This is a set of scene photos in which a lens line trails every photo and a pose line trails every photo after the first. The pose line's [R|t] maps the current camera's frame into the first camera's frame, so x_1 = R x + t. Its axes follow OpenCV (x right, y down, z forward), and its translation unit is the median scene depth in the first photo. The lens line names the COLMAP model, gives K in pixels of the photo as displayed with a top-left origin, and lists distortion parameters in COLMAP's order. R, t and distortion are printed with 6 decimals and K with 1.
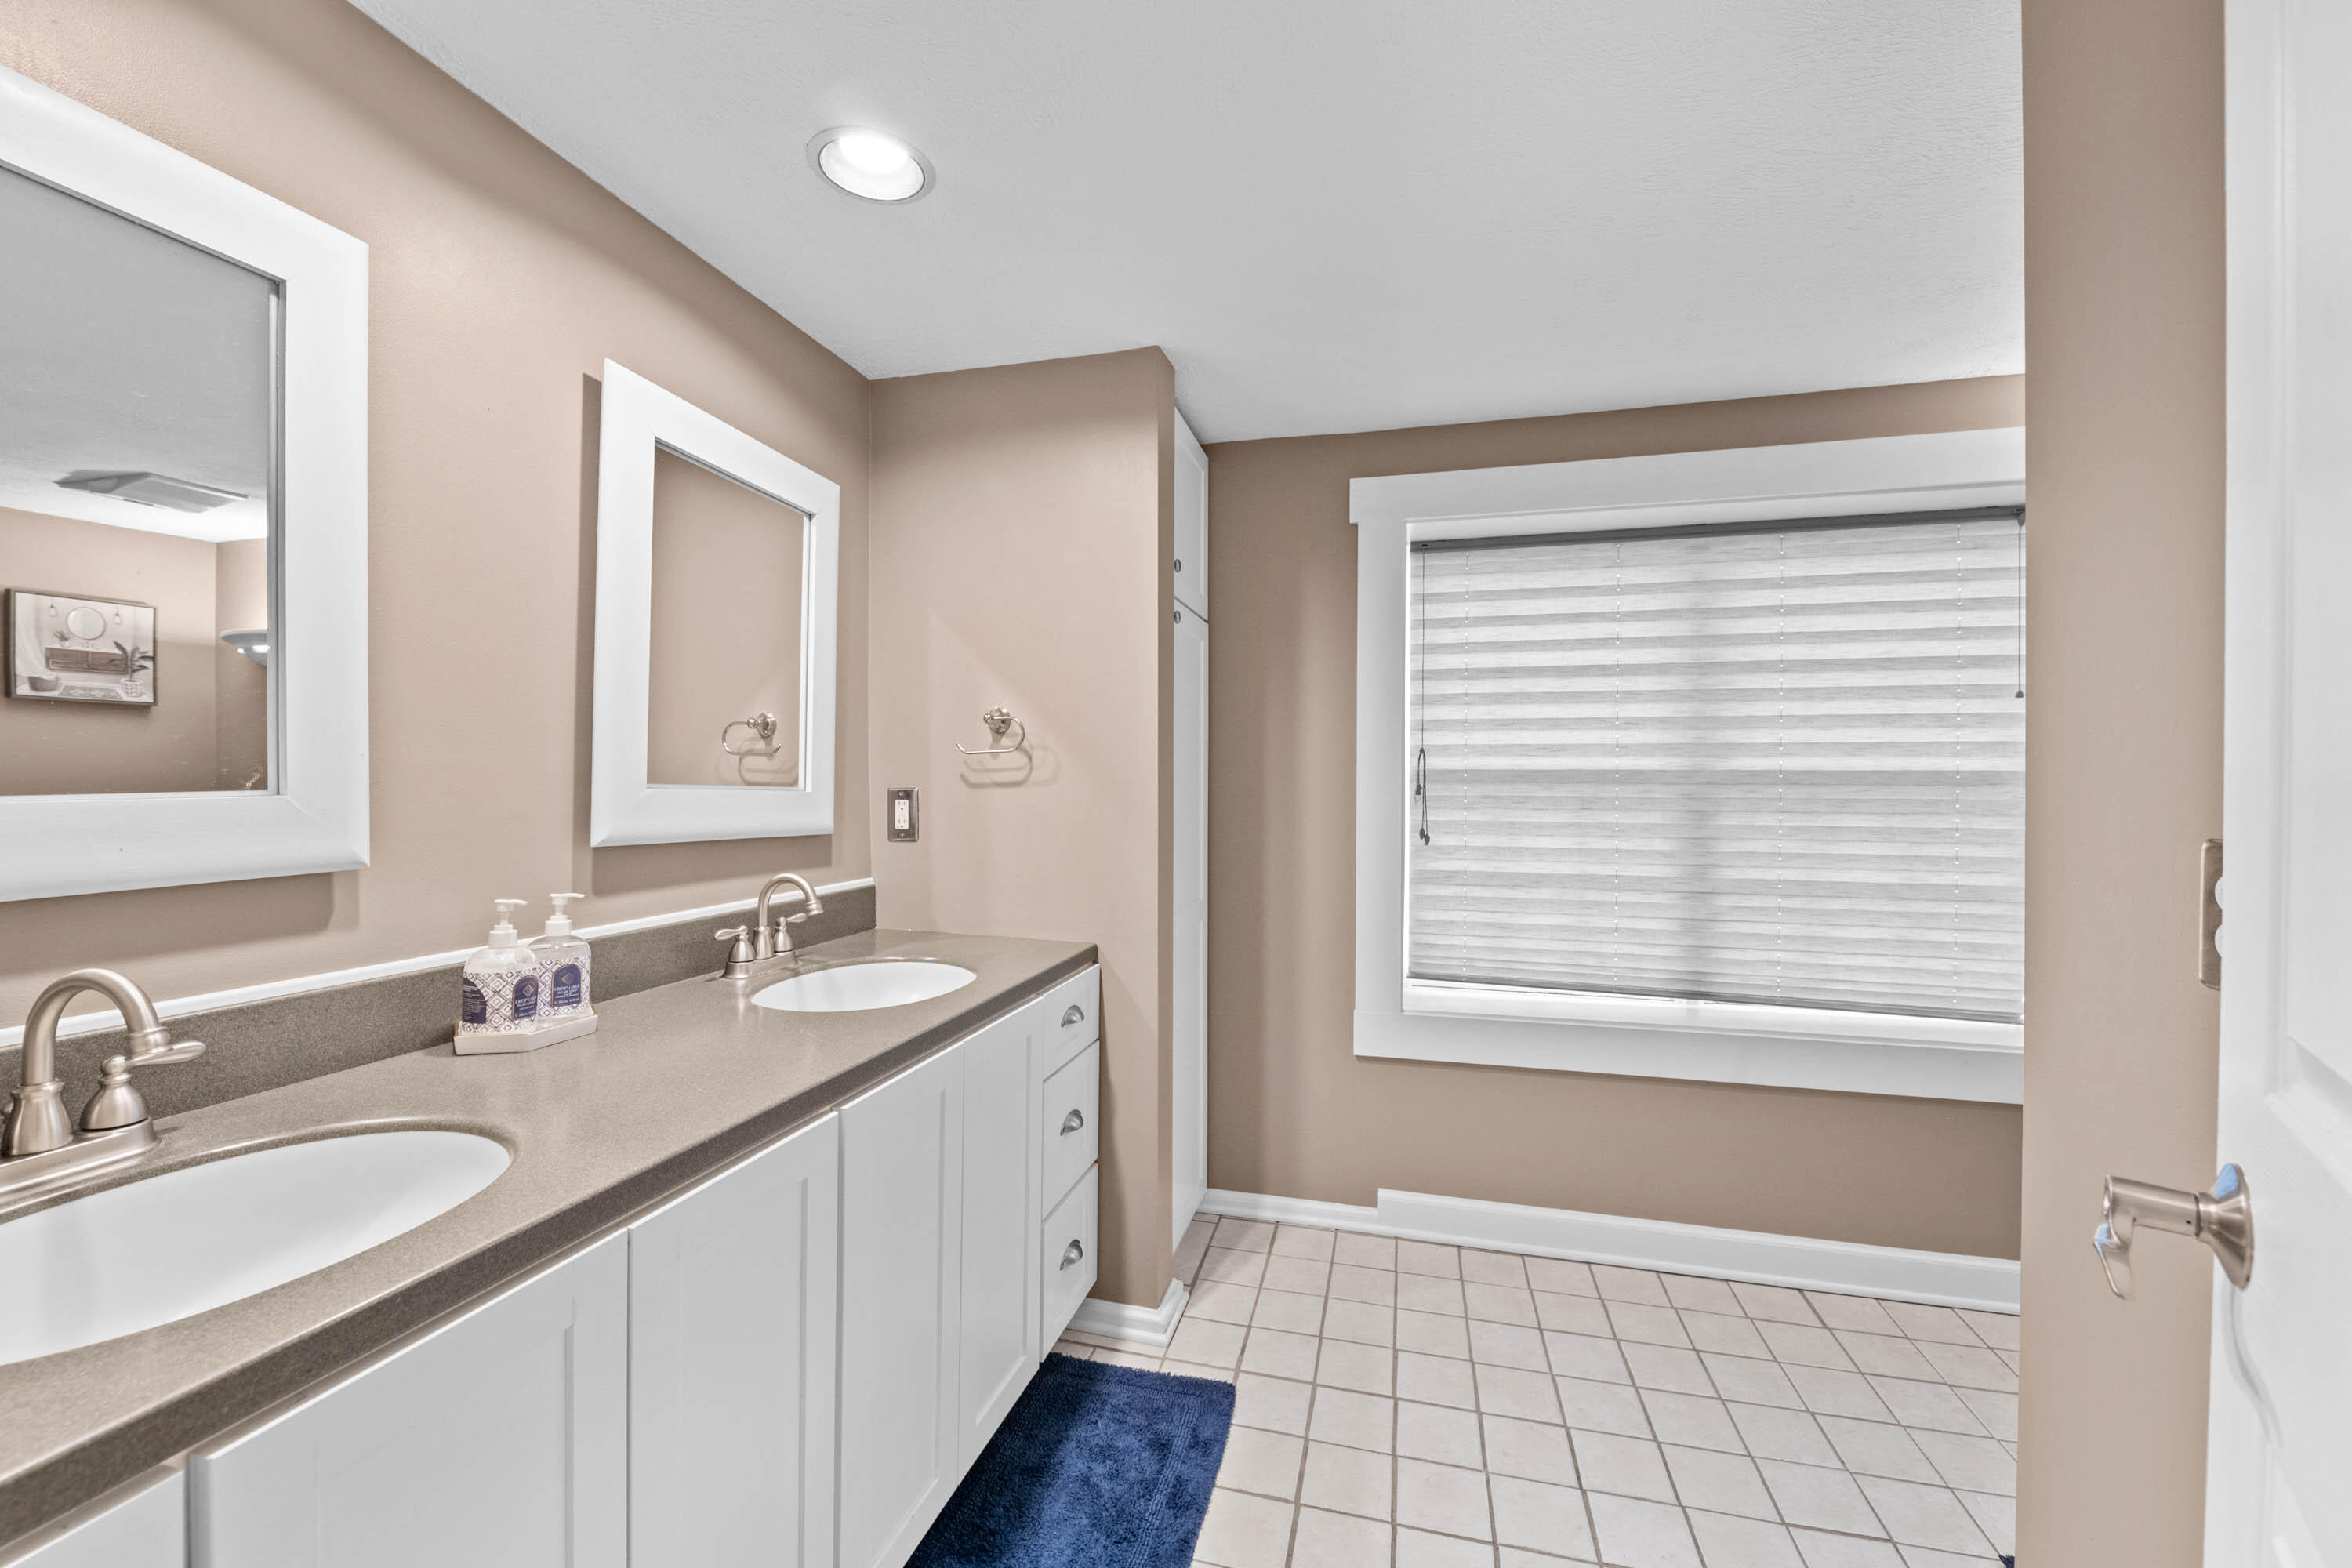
lens RADIAL K [[923.6, 0, 1169.9], [0, 923.6, 782.8], [0, 0, 1]] dist [-0.011163, -0.000928]
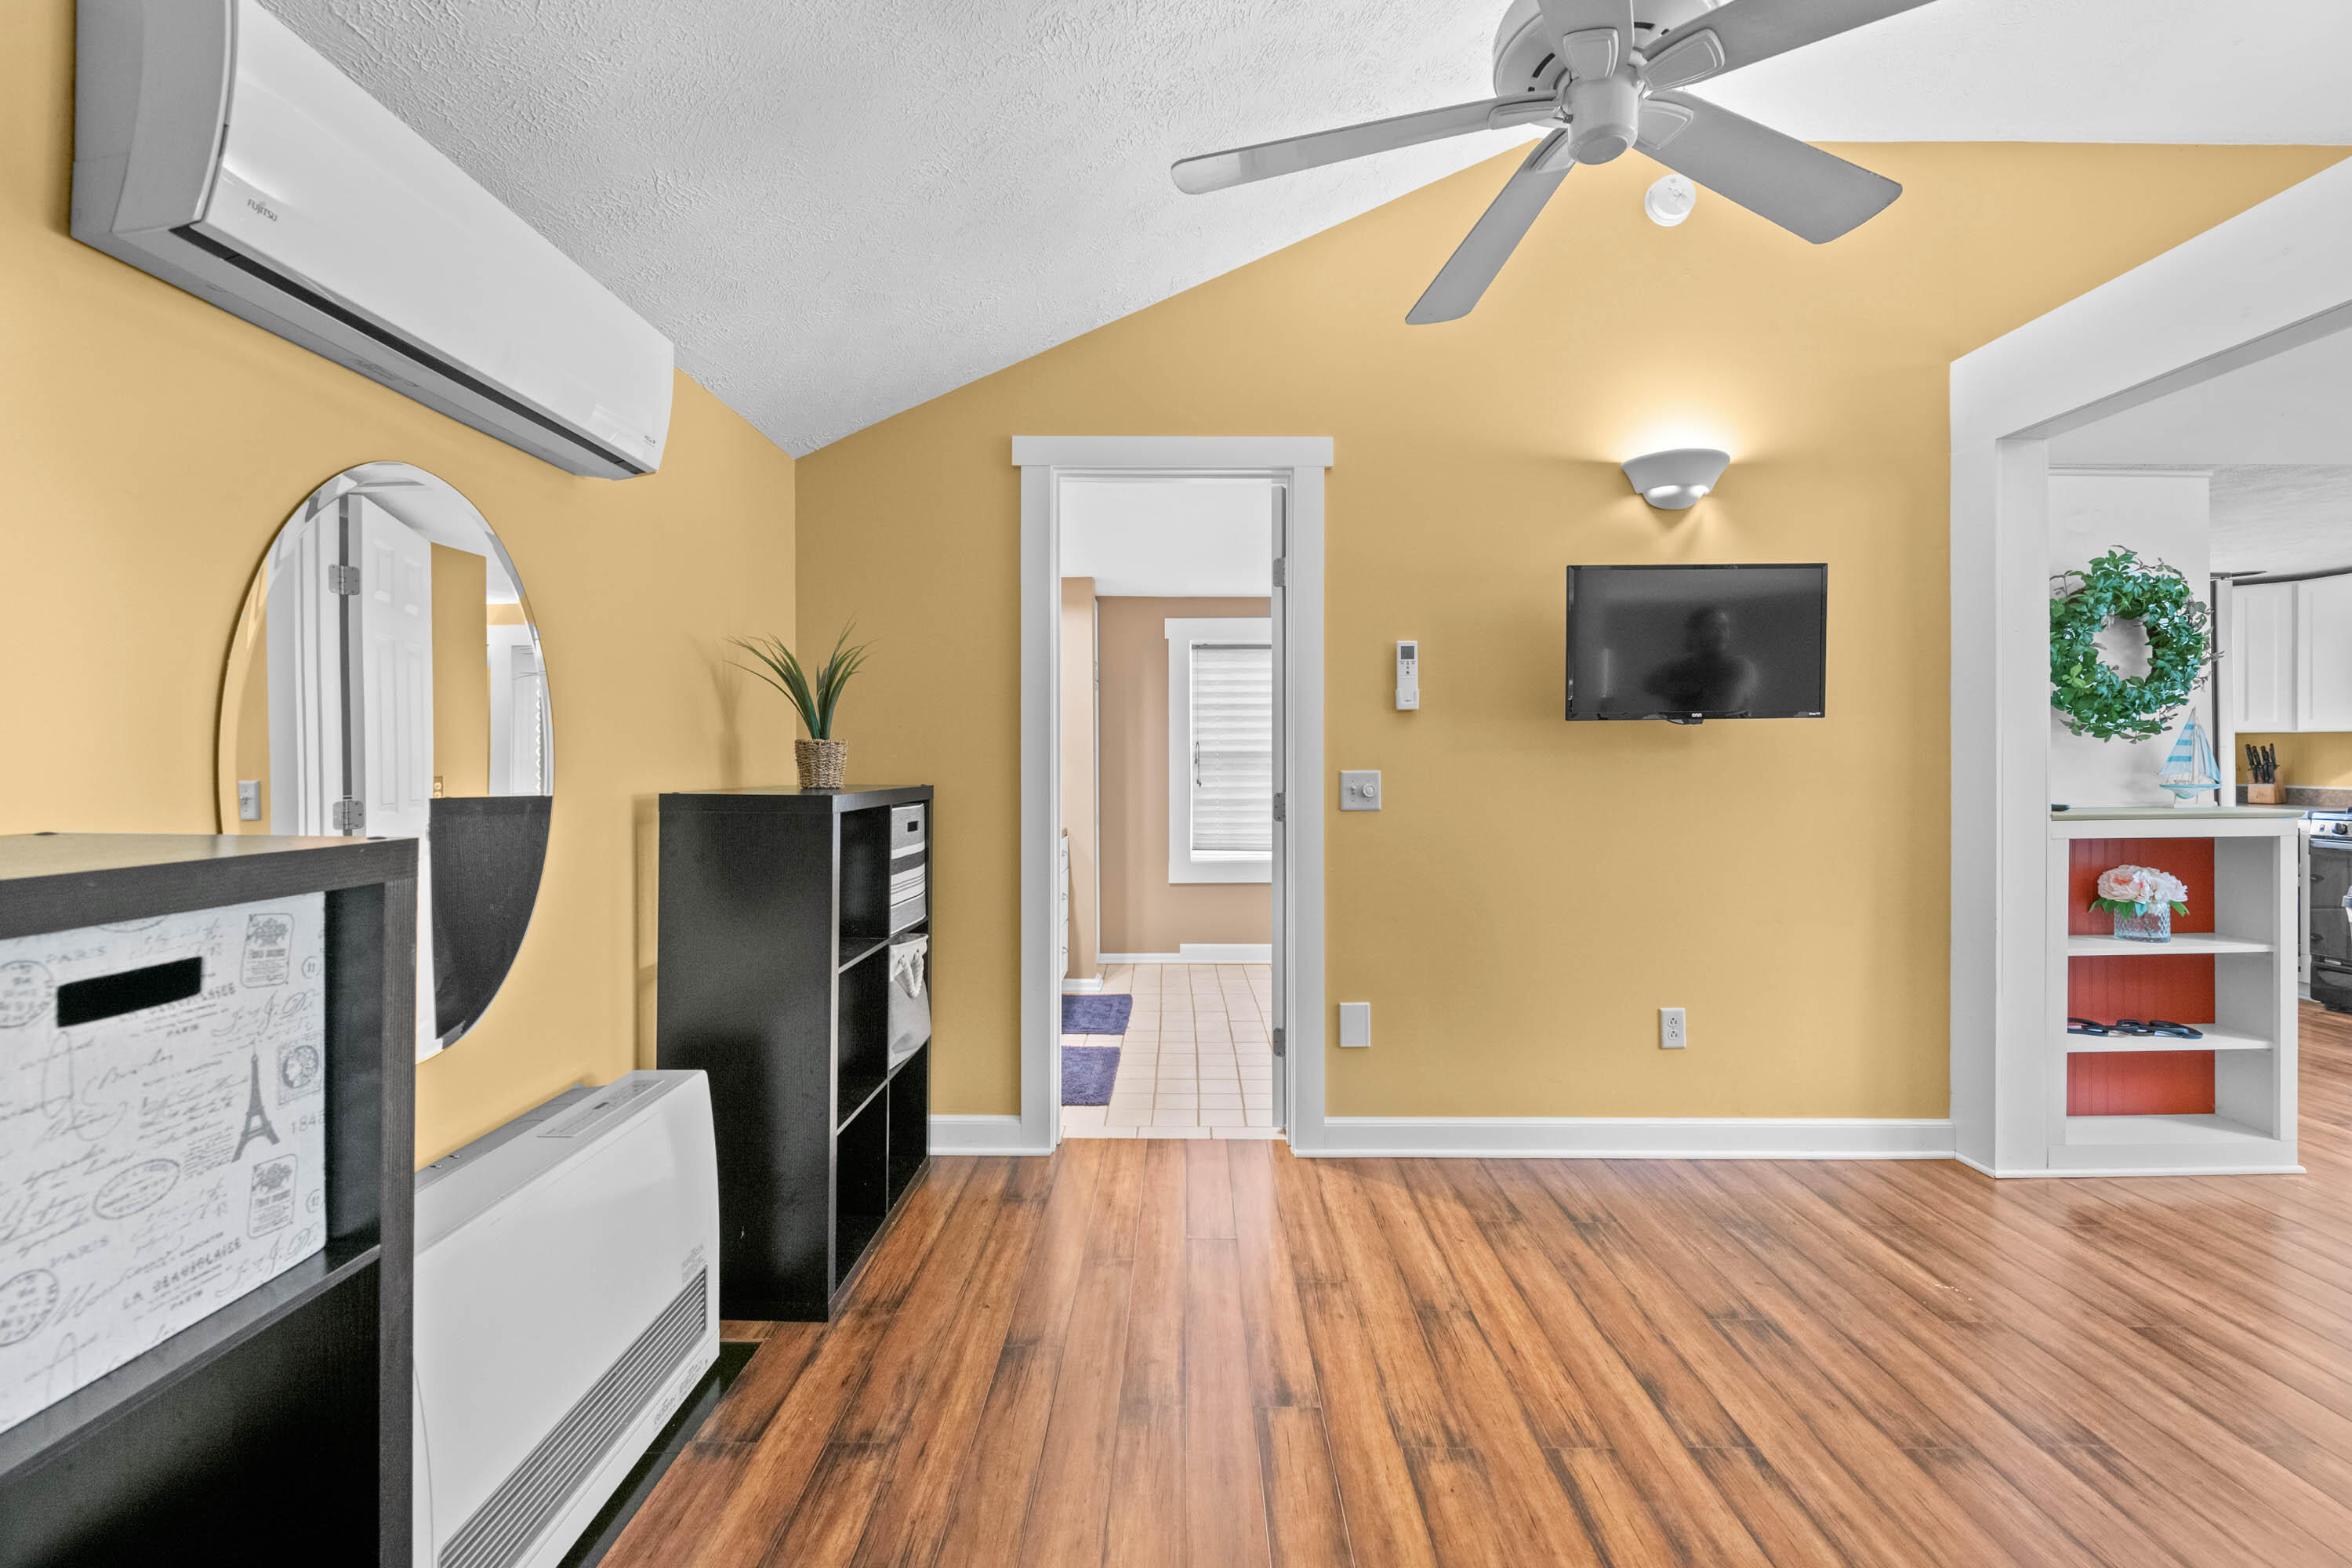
lens RADIAL K [[923.6, 0, 1175.5], [0, 923.6, 774.2], [0, 0, 1]] dist [-0.011163, -0.000928]
pose [[0.967209, -0.009055, 0.253821, -0.322506], [0.008198, 0.999957, 0.004434, 0.028995], [-0.253850, -0.002208, 0.967241, -1.065288]]
